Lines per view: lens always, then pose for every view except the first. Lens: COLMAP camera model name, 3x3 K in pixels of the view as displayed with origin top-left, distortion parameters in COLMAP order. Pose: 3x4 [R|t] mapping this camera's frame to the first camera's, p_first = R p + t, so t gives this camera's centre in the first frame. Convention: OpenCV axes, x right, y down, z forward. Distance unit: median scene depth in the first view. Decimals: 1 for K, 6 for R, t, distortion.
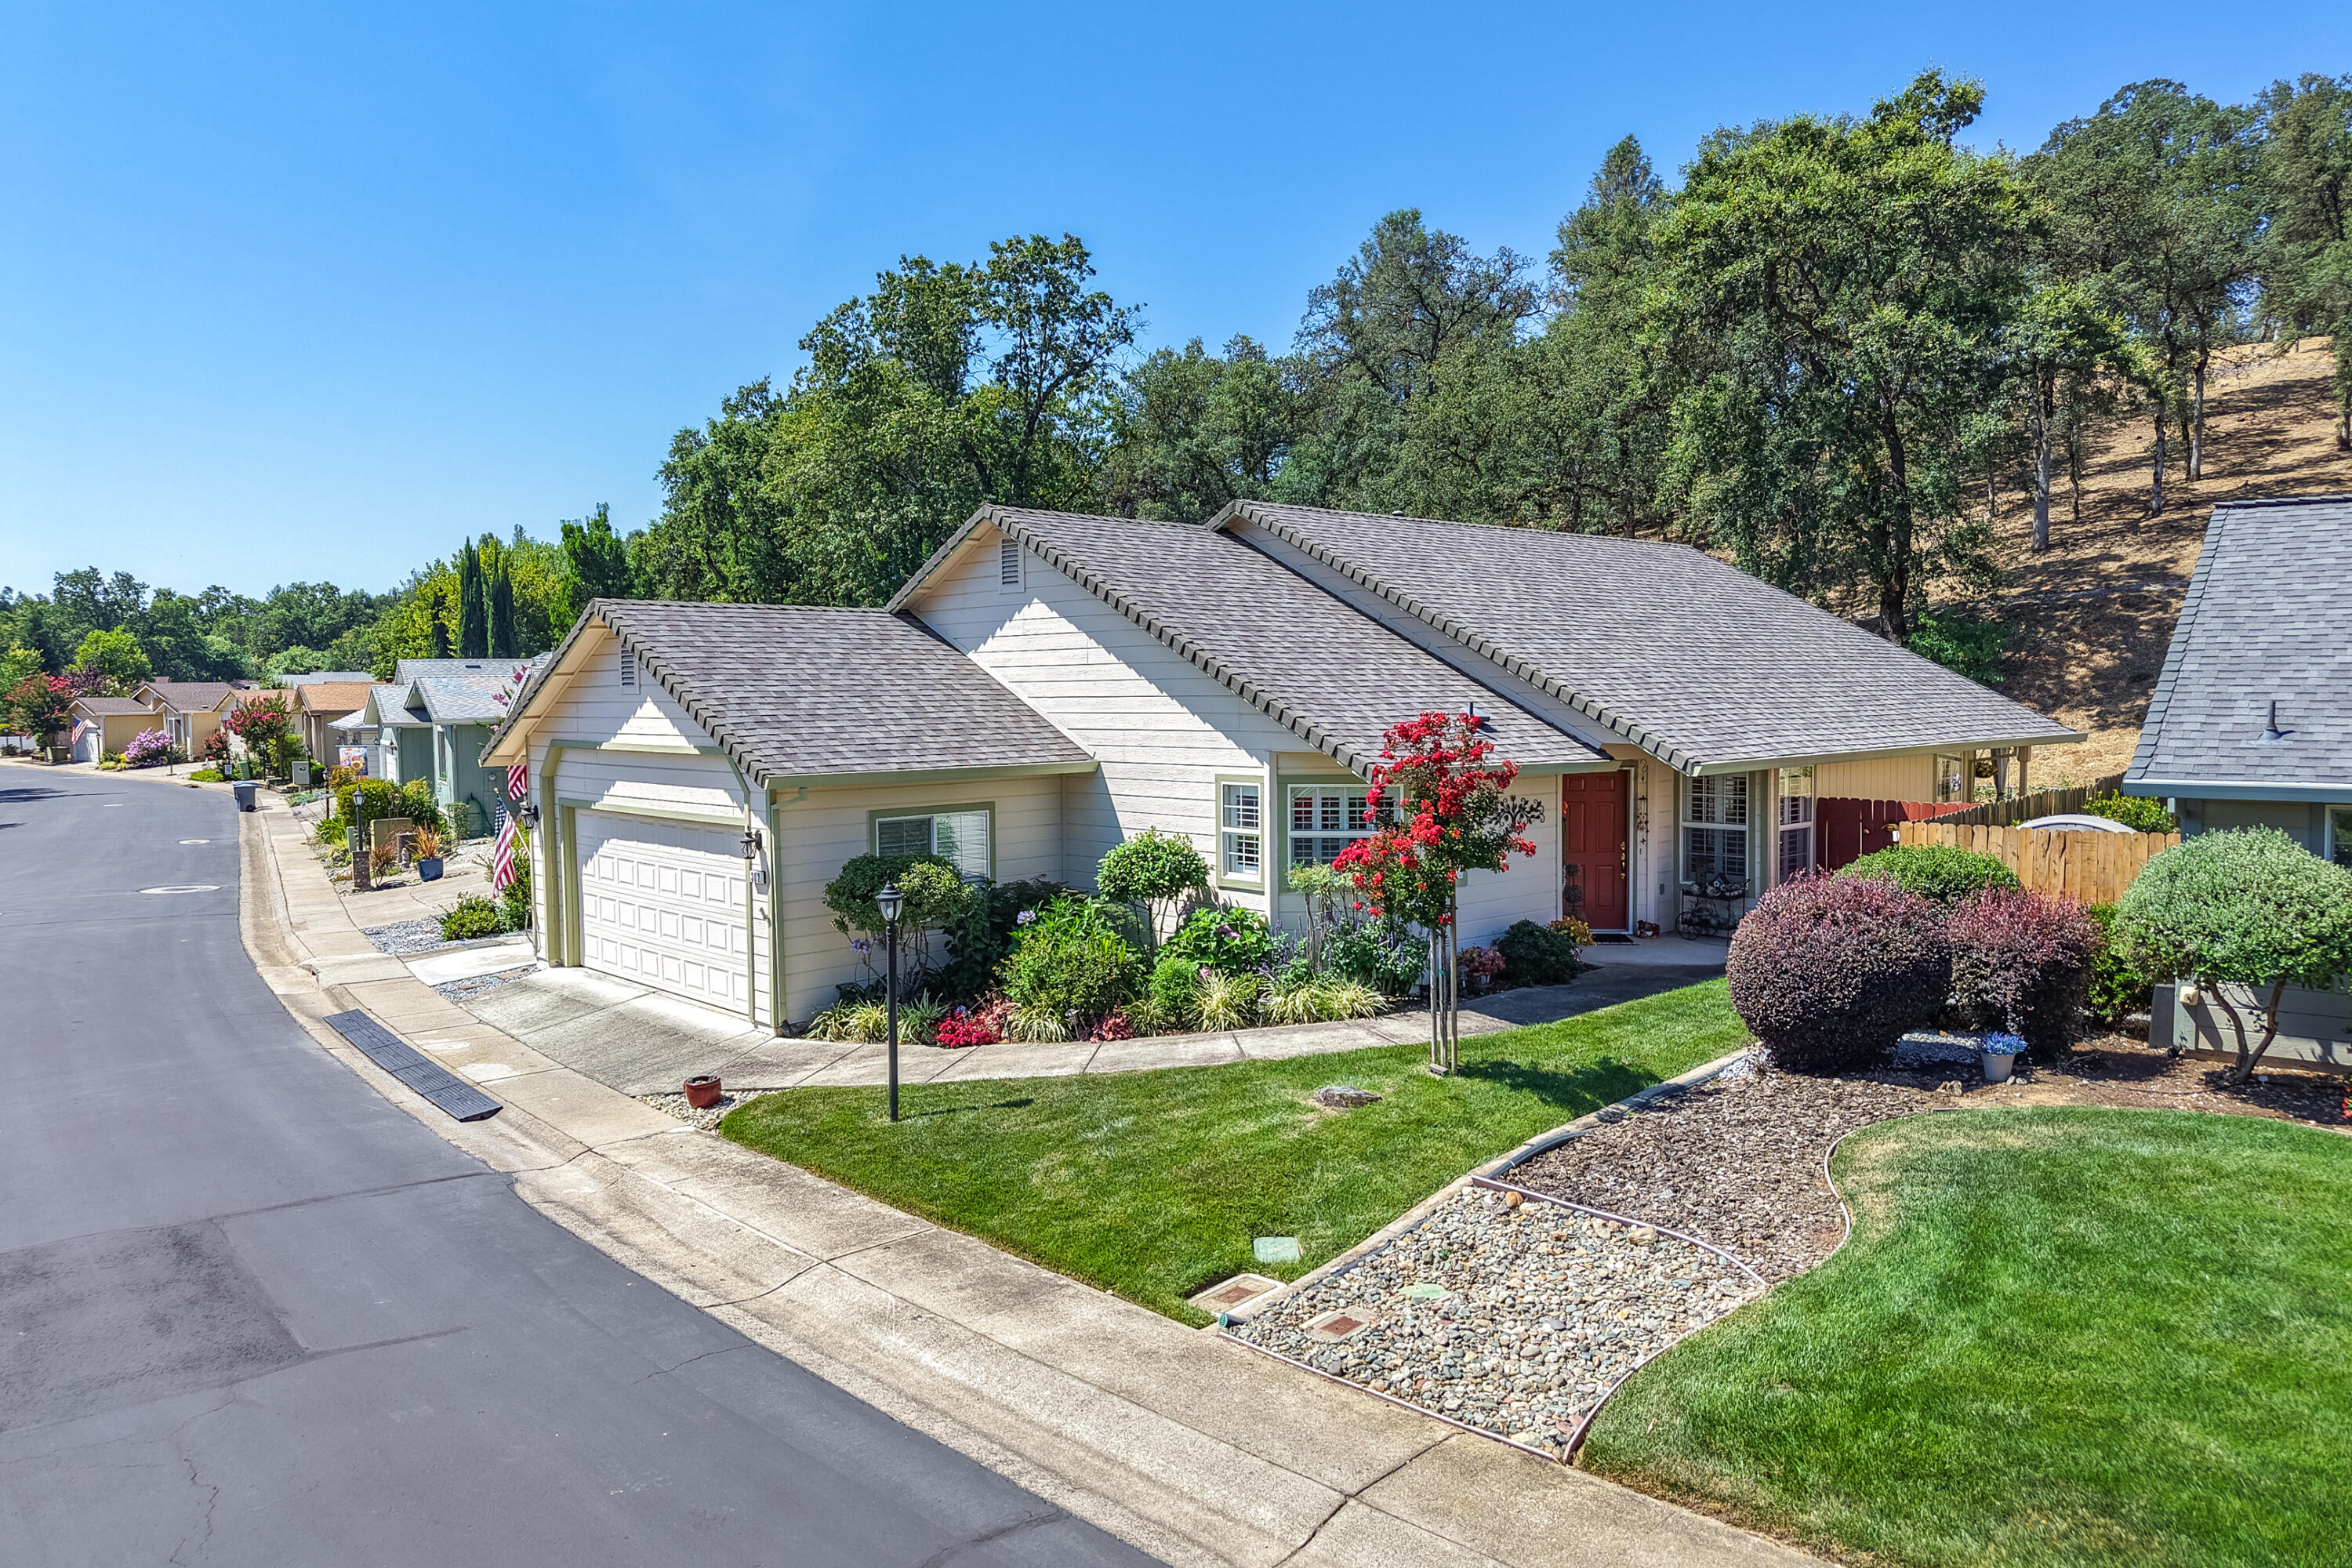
lens RADIAL K [[1604.1, 0, 1147.5], [0, 1604.1, 784.0], [0, 0, 1]] dist [0.000207, -0.000354]
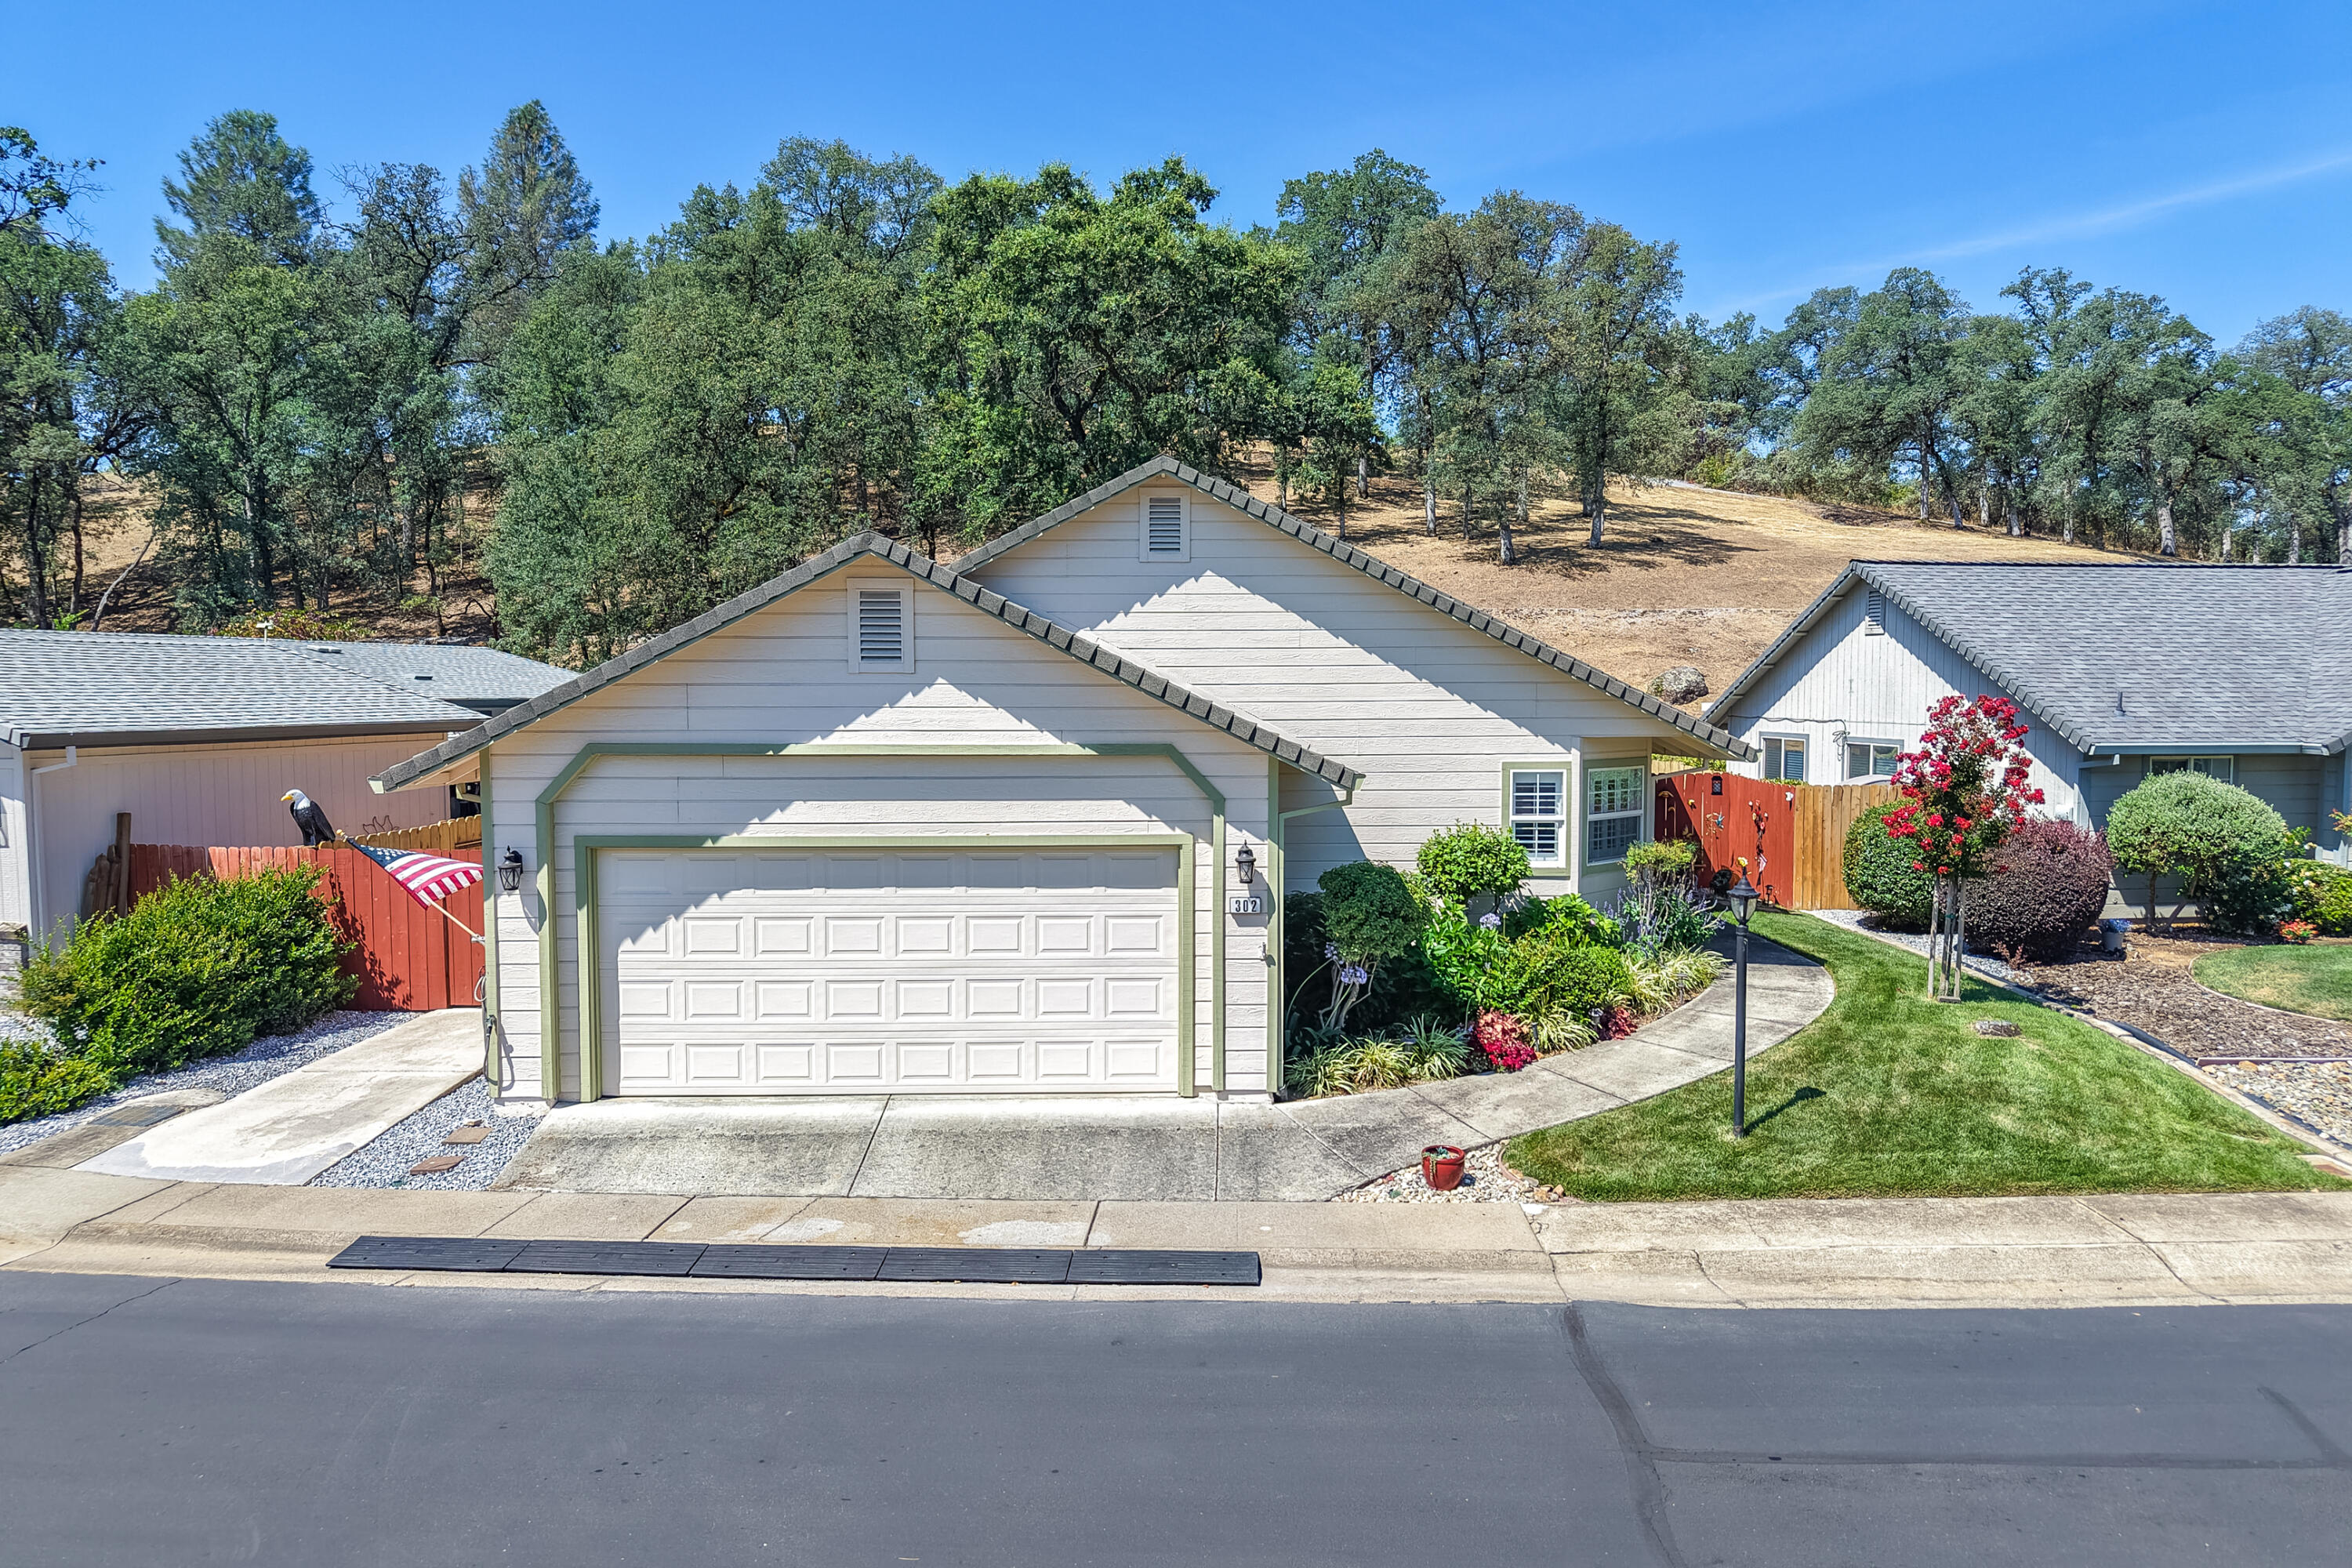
lens RADIAL K [[1624.2, 0, 1193.8], [0, 1624.2, 783.2], [0, 0, 1]] dist [0.041204, -0.076555]
pose [[0.672888, -0.034505, 0.738939, -0.823383], [0.038276, 0.999197, 0.011804, -0.012406], [-0.738753, 0.020341, 0.673669, 0.464483]]
